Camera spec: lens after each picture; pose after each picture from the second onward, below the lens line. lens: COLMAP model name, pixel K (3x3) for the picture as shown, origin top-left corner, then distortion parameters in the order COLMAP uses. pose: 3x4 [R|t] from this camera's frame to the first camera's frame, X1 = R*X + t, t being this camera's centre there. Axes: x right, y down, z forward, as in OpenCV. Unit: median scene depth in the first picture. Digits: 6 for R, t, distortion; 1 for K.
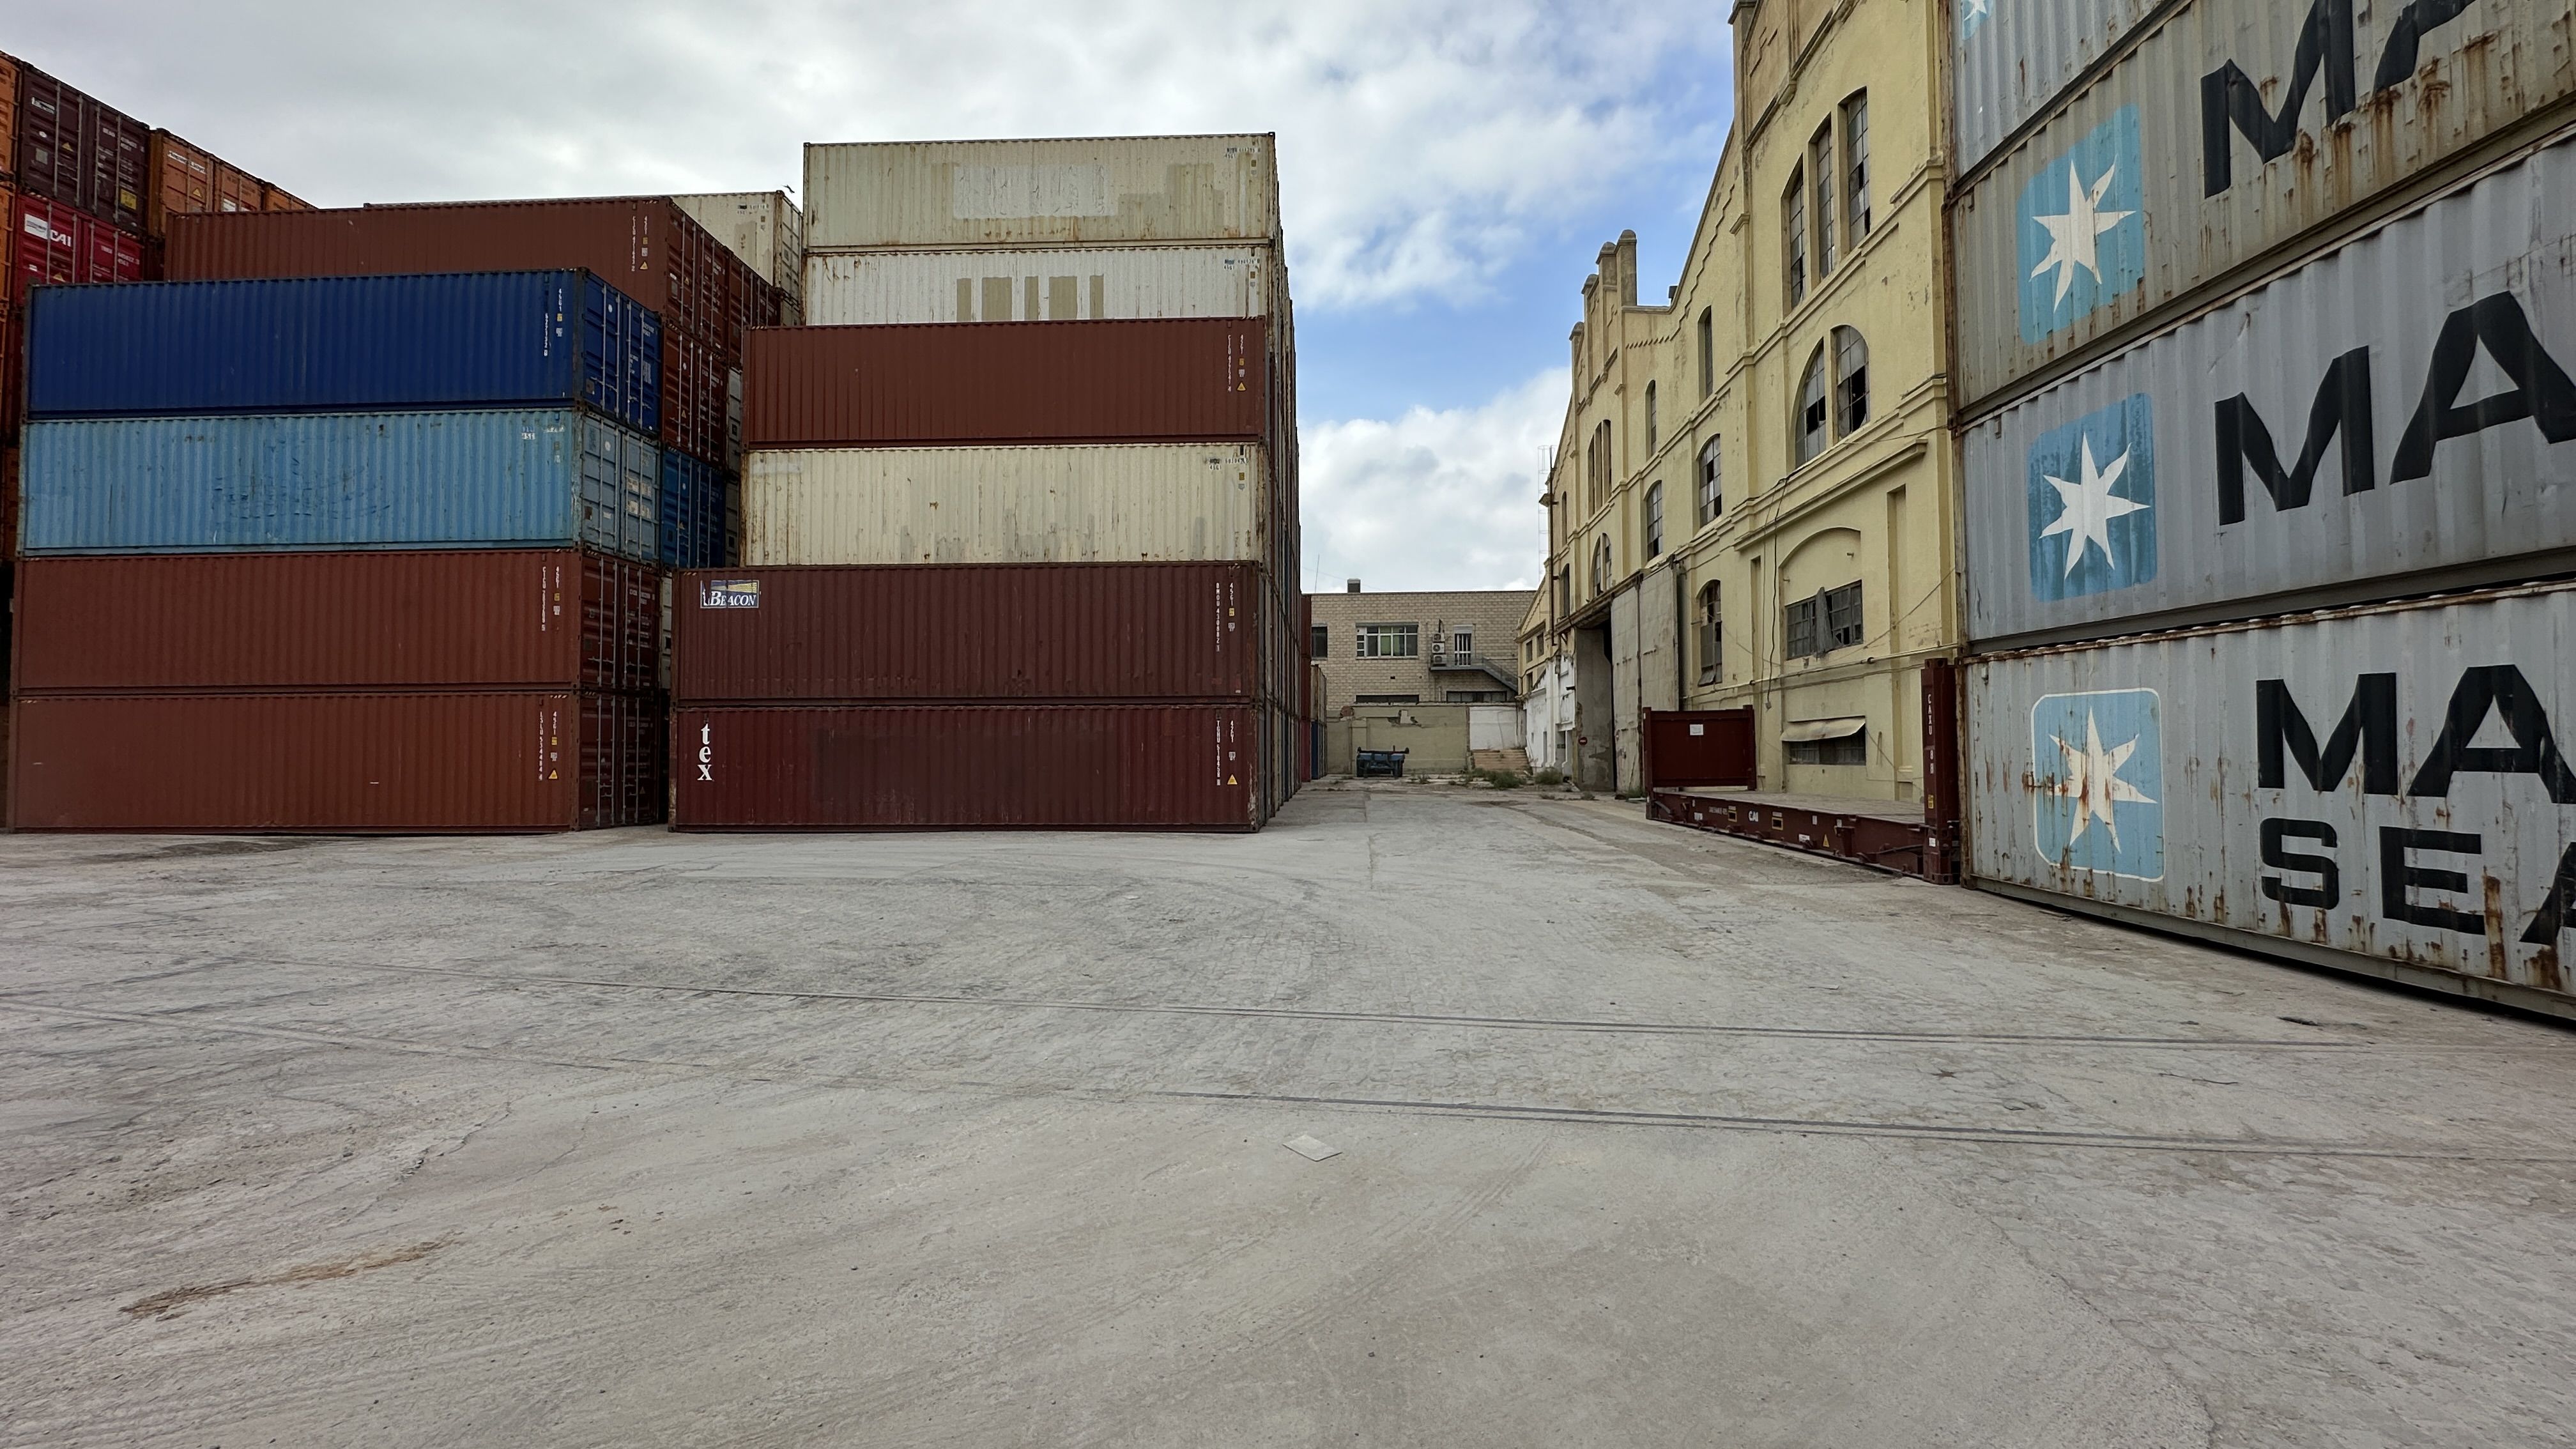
lens RADIAL K [[1026.8, 0, 1287.6], [0, 1026.8, 727.4], [0, 0, 1]] dist [0.001757, -0.000339]
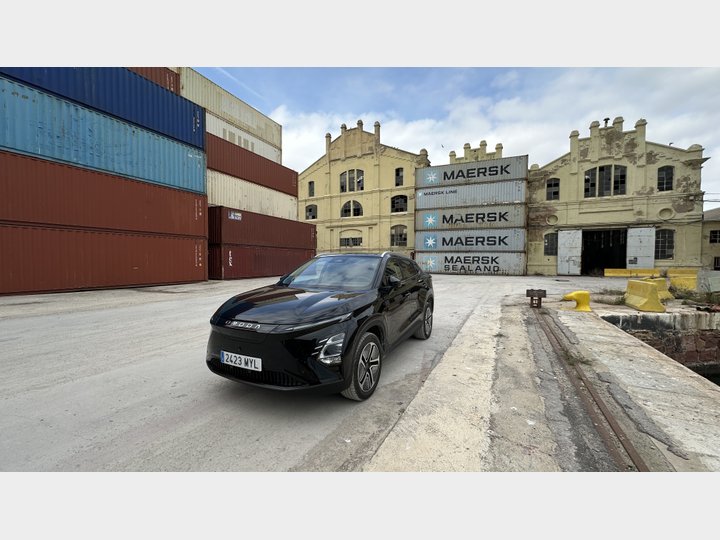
lens RADIAL K [[289.0, 0, 362.9], [0, 289.0, 270.3], [0, 0, 1]] dist [-0.000355, 0.000013]
pose [[0.385079, -0.022568, 0.922608, -1.320039], [-0.027908, 0.998959, 0.036084, 0.016364], [-0.922462, -0.039644, 0.384048, 0.166027]]
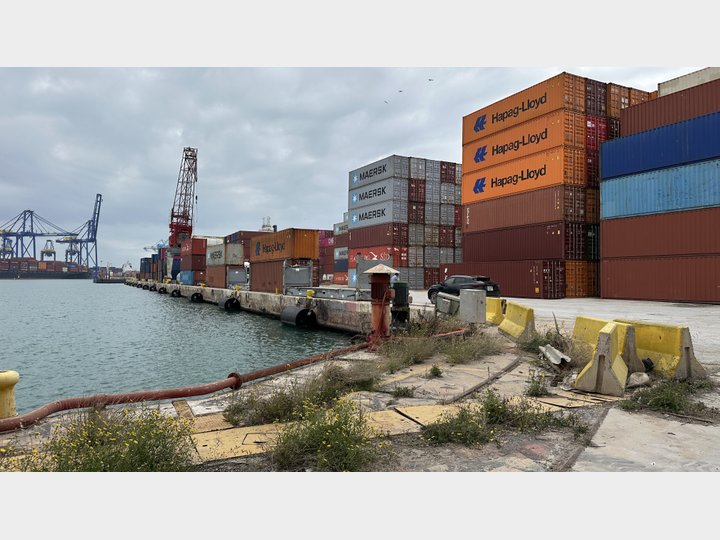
lens RADIAL K [[506.7, 0, 360.3], [0, 506.7, 271.0], [0, 0, 1]] dist [-0.000528, -0.000591]
pose [[0.523150, -0.004998, -0.852226, -0.190392], [0.011510, 0.999933, 0.001201, -0.004052], [0.852163, -0.010437, 0.523173, -0.615060]]
